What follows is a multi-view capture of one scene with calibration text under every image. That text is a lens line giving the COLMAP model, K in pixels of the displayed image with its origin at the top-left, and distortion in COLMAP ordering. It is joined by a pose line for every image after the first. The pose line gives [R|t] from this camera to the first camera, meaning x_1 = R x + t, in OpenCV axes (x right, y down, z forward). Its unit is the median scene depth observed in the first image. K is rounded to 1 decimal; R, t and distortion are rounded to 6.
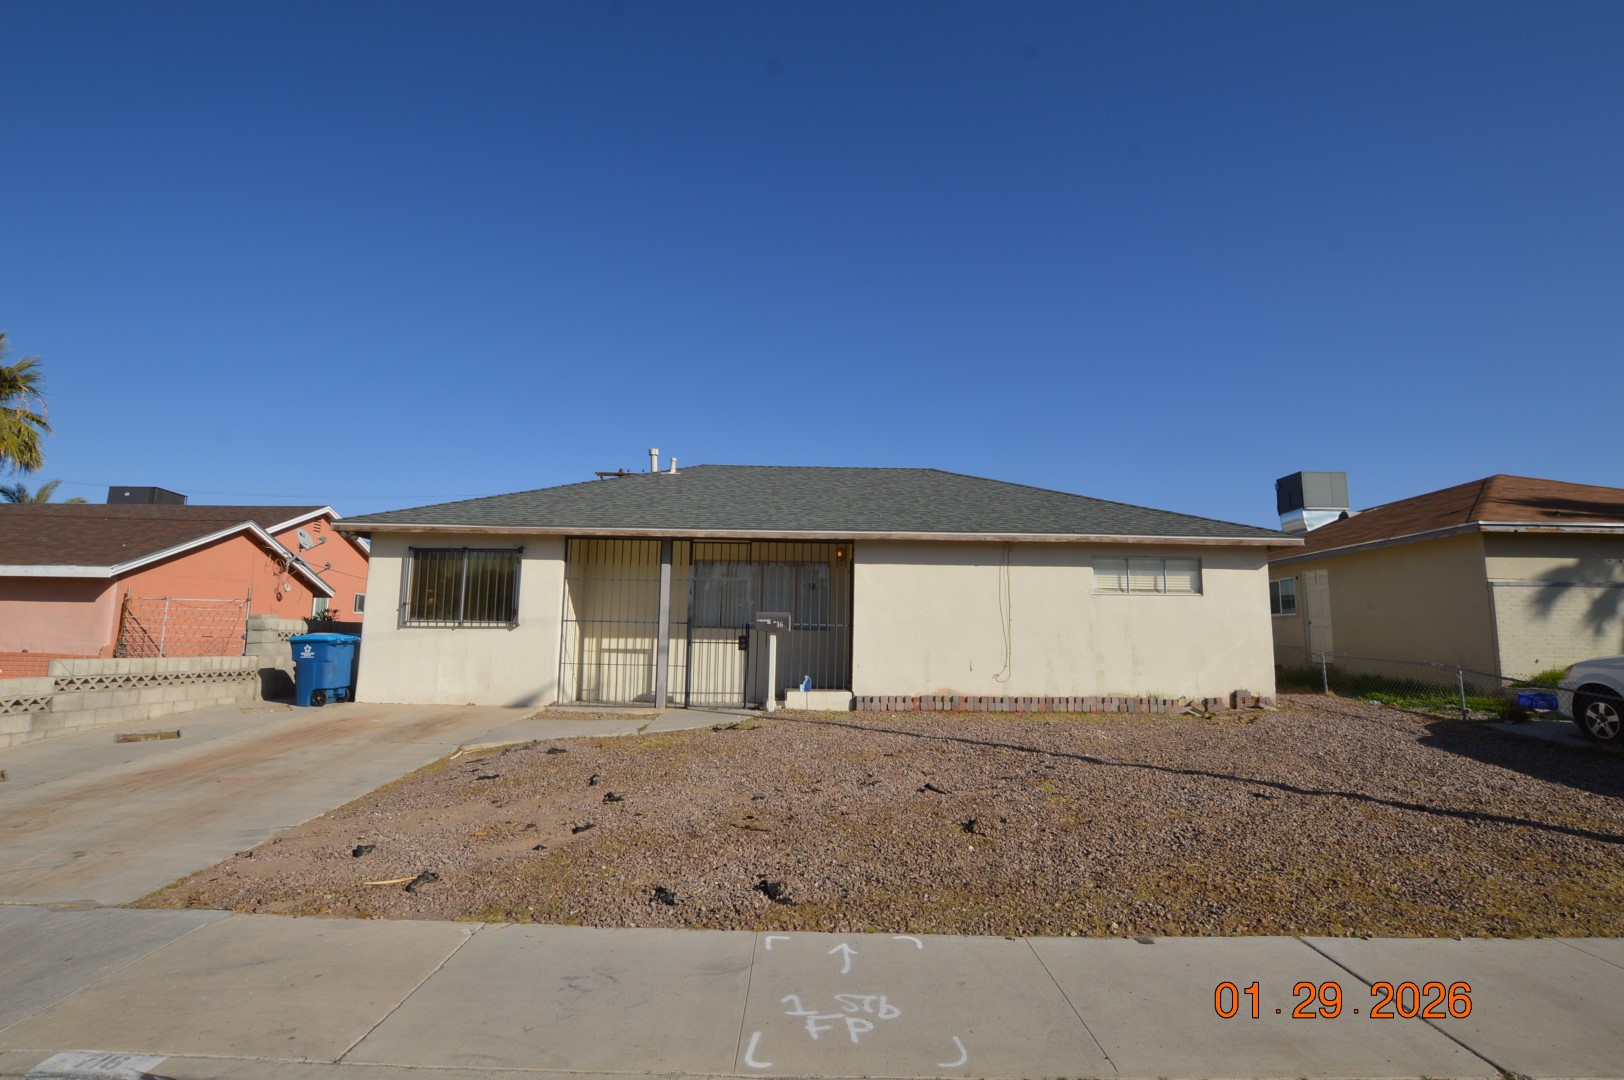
lens RADIAL K [[796.2, 0, 815.1], [0, 796.2, 535.3], [0, 0, 1]] dist [-0.028152, 0.002115]
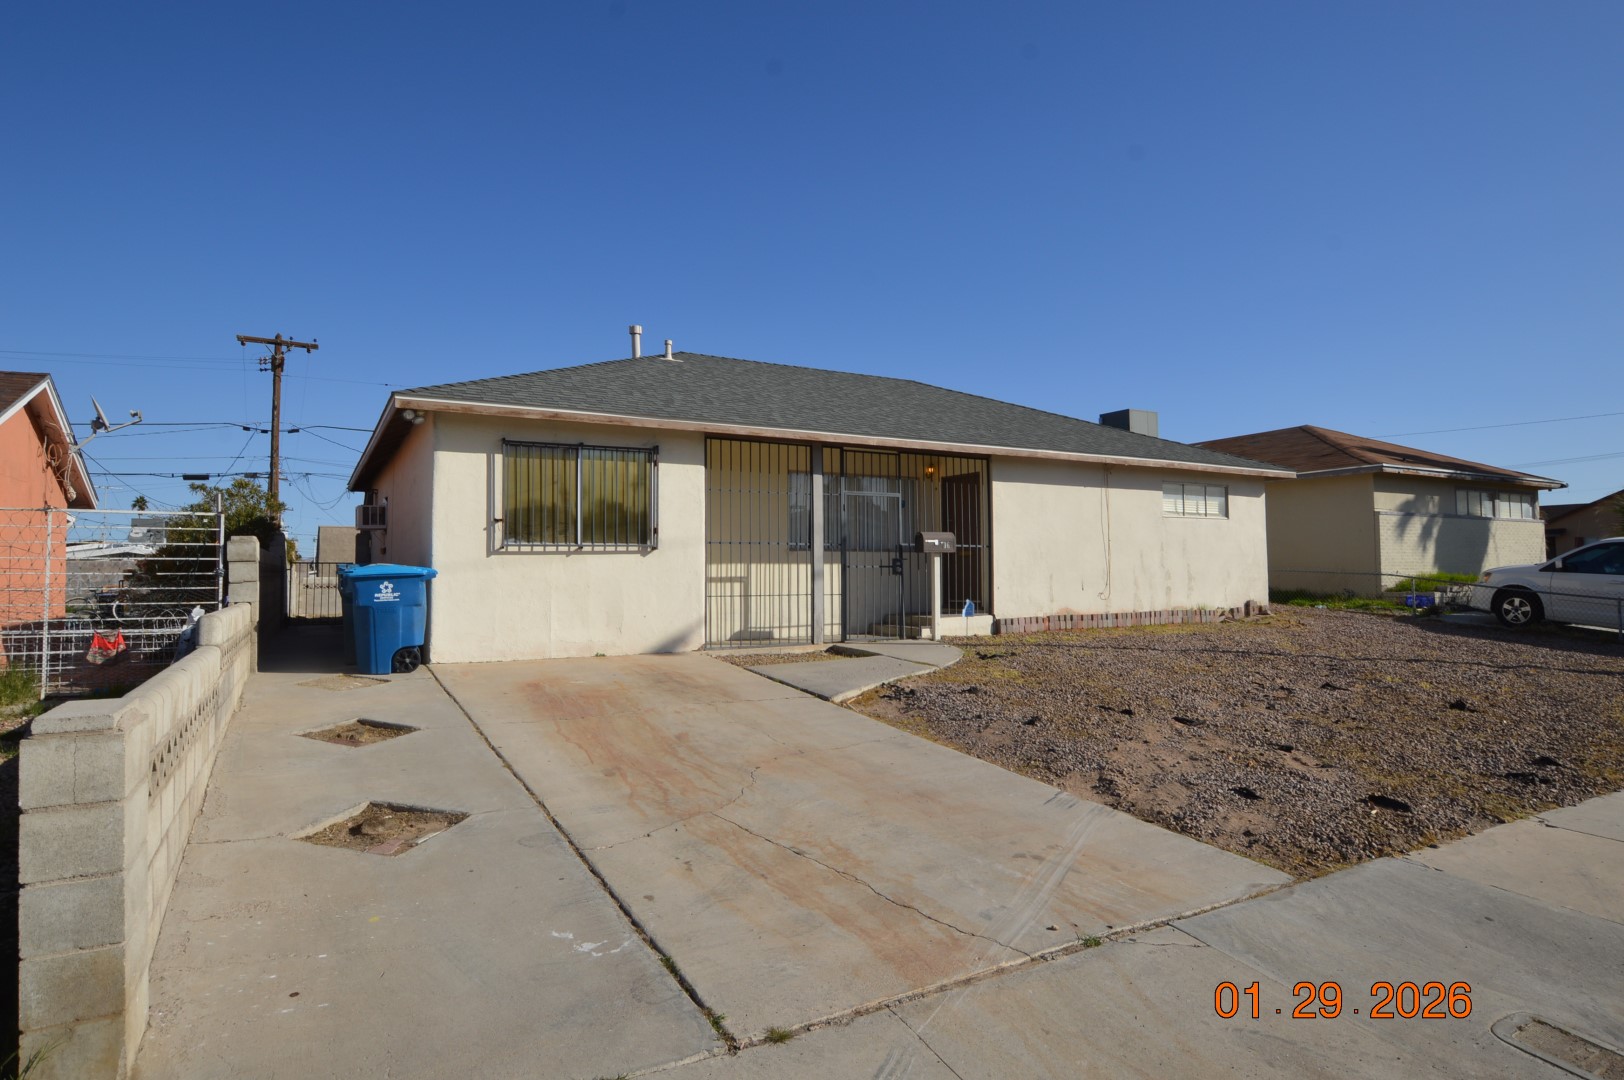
lens RADIAL K [[894.6, 0, 814.1], [0, 894.6, 543.6], [0, 0, 1]] dist [0.000390, 0.000023]
pose [[0.868538, -0.004493, 0.495602, -0.667379], [-0.046116, 0.994888, 0.089837, 0.023906], [-0.493472, -0.100882, 0.863891, 0.181207]]
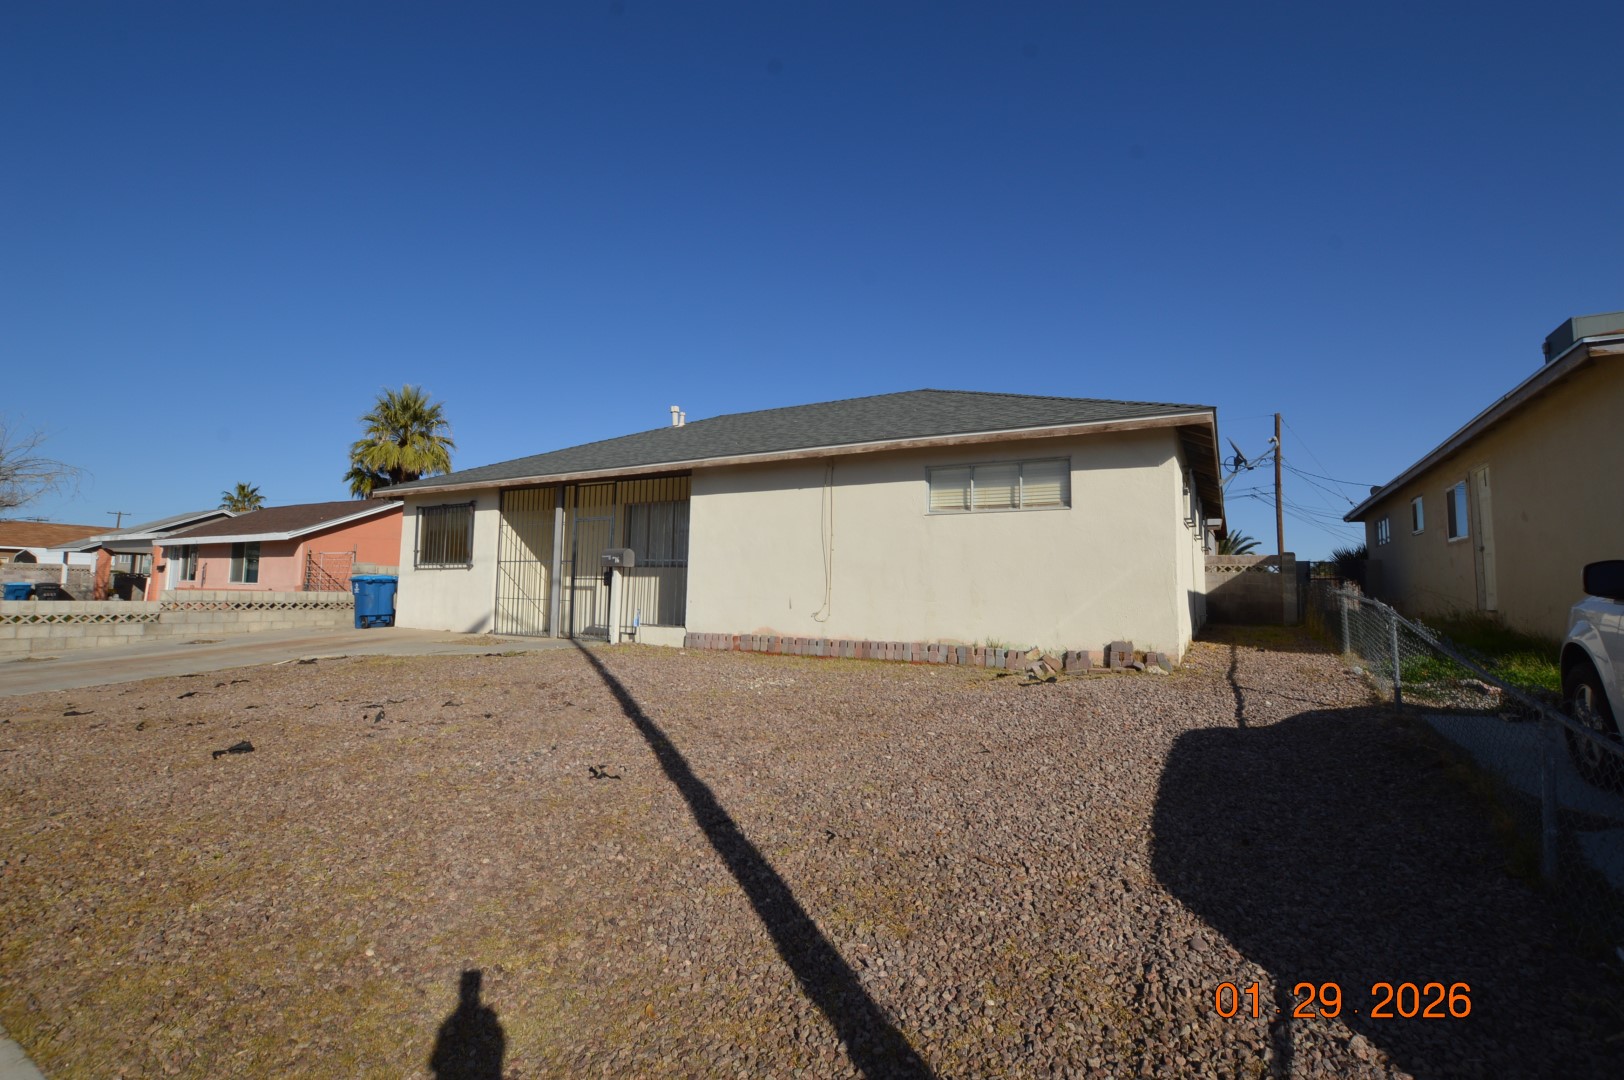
lens RADIAL K [[725.3, 0, 814.8], [0, 725.3, 536.7], [0, 0, 1]] dist [-0.019352, -0.000243]
pose [[0.862558, -0.037859, -0.504540, 0.622275], [0.062016, 0.997588, 0.031167, 0.067262], [0.502144, -0.058173, 0.862825, 0.321061]]
